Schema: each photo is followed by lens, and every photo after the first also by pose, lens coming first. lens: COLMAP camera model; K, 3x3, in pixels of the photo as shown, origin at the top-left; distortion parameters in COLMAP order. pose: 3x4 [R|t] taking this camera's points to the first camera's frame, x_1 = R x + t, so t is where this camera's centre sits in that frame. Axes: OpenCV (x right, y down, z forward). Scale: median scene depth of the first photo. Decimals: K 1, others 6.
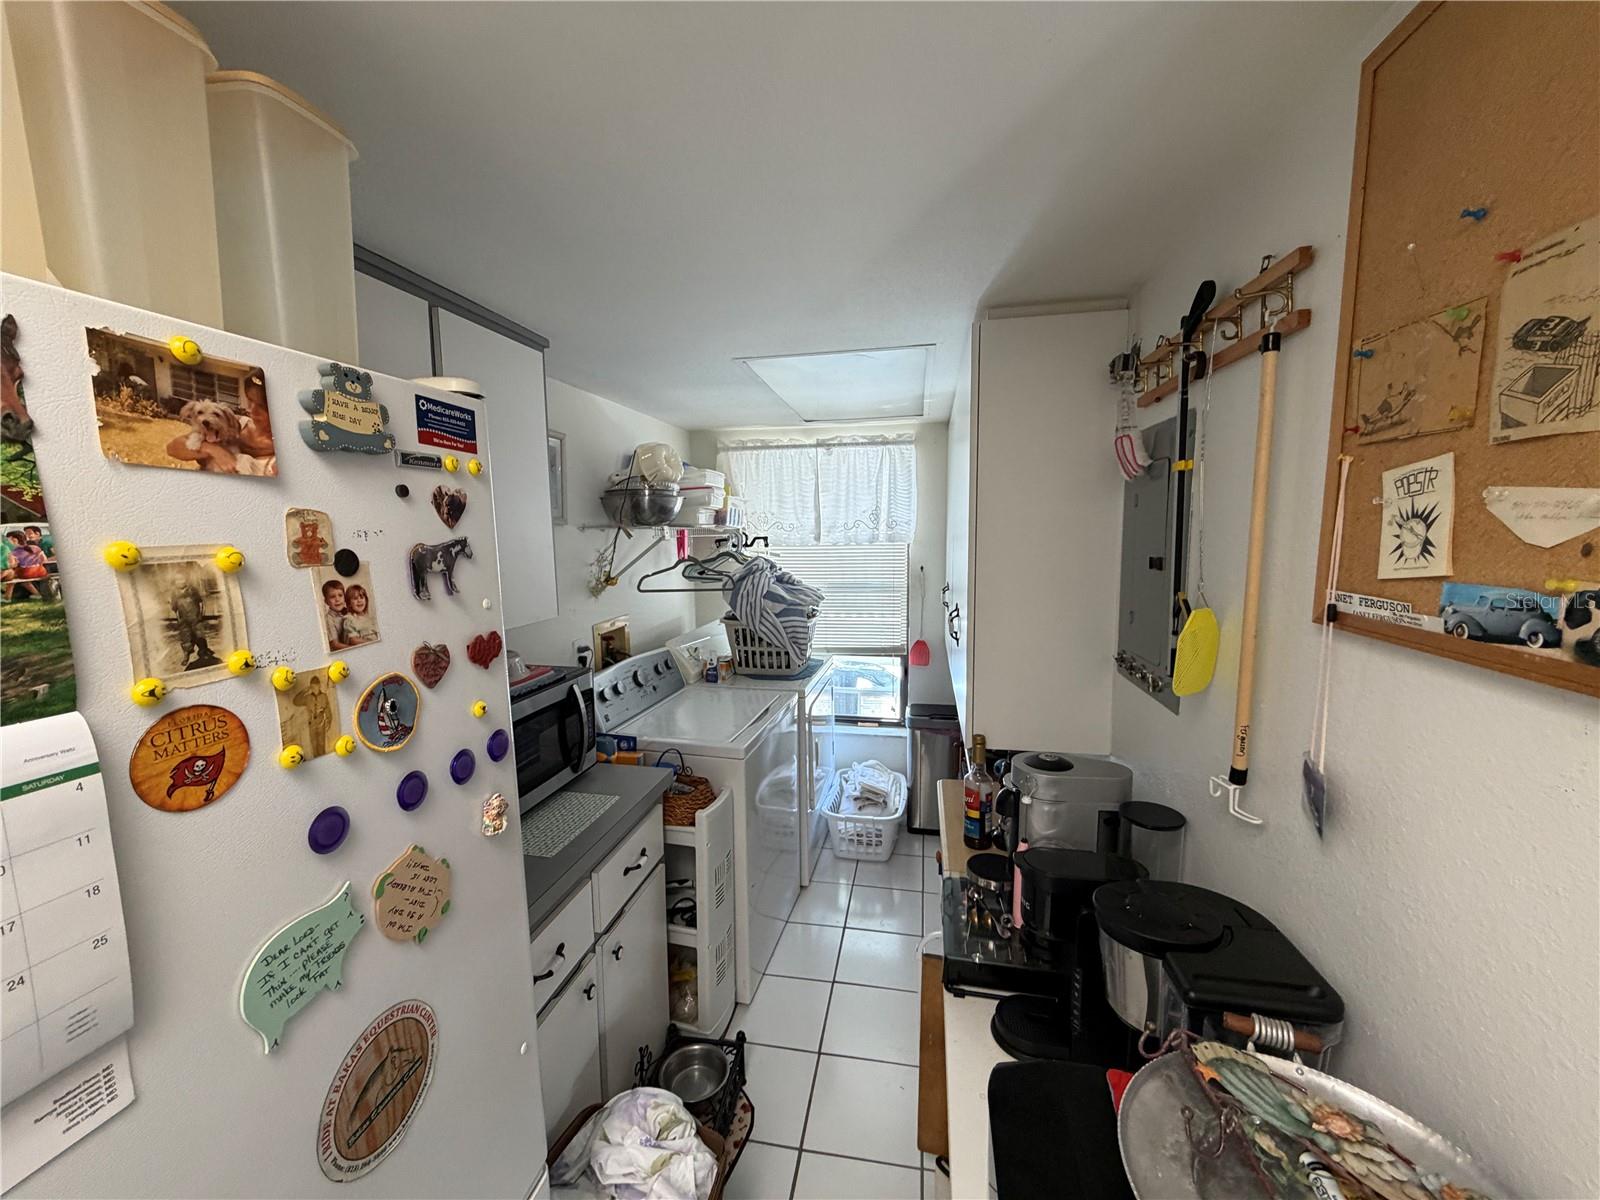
lens RADIAL K [[636.4, 0, 795.4], [0, 636.4, 601.6], [0, 0, 1]] dist [-0.000599, -0.000071]
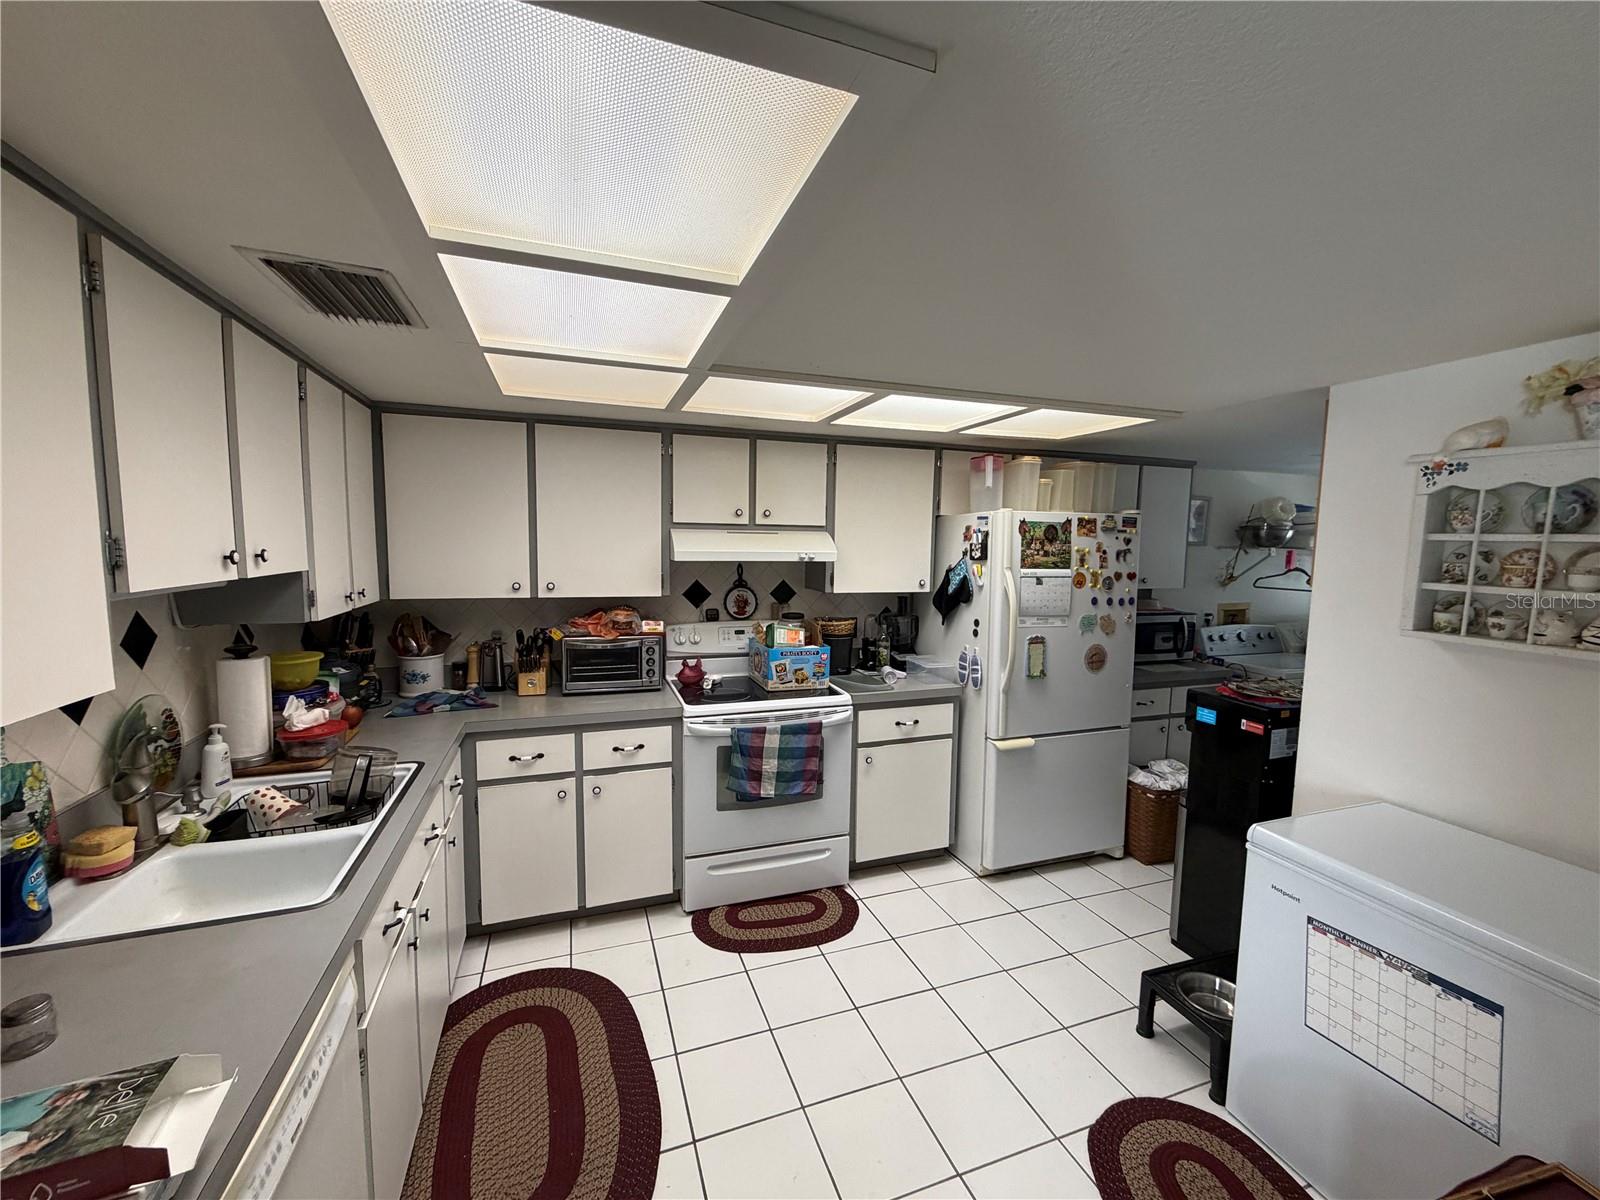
lens RADIAL K [[636.4, 0, 795.4], [0, 636.4, 601.6], [0, 0, 1]] dist [-0.000599, -0.000071]
pose [[0.507920, 0.098593, -0.855744, 2.243269], [-0.121730, 0.991674, 0.042002, 0.383388], [0.852760, 0.082836, 0.515692, -3.410514]]
